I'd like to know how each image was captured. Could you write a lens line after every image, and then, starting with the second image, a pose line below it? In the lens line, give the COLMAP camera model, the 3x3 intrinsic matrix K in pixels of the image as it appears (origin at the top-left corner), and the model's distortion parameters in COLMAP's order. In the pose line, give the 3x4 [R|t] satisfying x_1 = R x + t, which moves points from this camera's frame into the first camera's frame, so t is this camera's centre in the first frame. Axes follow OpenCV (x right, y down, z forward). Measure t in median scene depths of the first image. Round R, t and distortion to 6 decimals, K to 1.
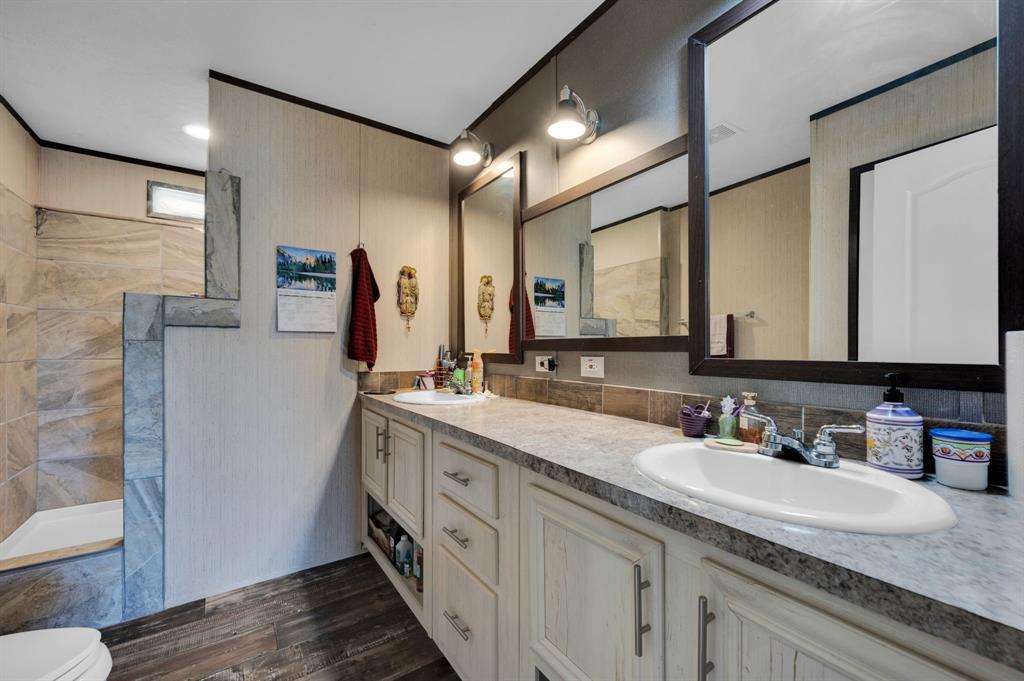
lens RADIAL K [[423.7, 0, 512.0], [0, 423.7, 340.5], [0, 0, 1]] dist [0.012111, -0.000527]
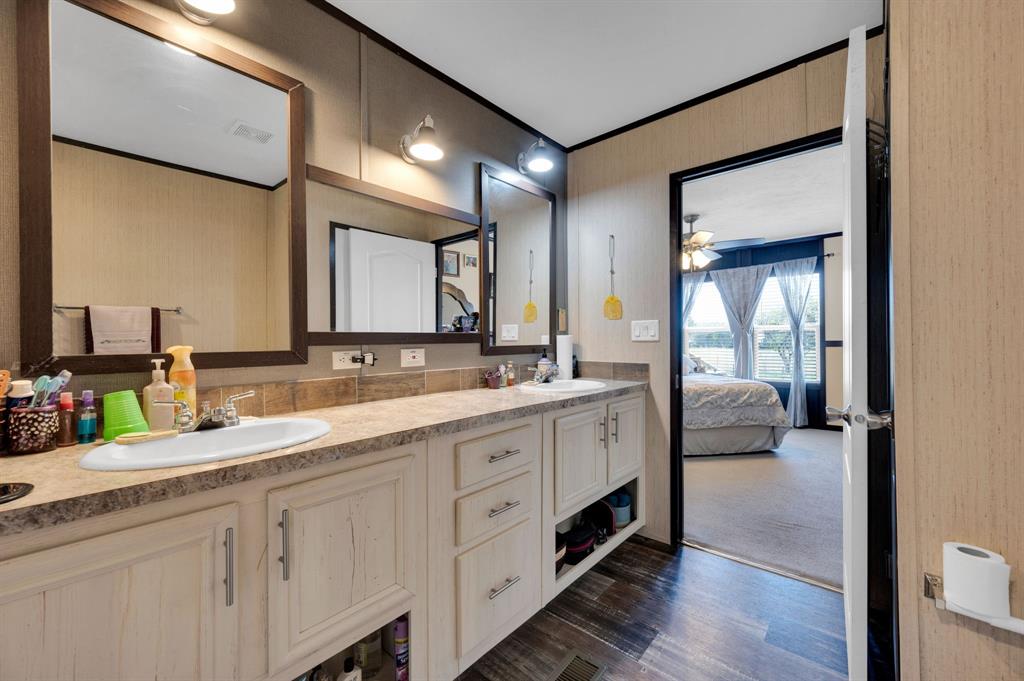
lens RADIAL K [[395.9, 0, 512.0], [0, 395.9, 340.5], [0, 0, 1]] dist [-0.000014, 0.009677]
pose [[-0.238653, 0.009160, 0.971062, -0.902725], [0.000478, 0.999956, -0.009315, 0.025214], [-0.971105, -0.001759, -0.238647, 0.968640]]
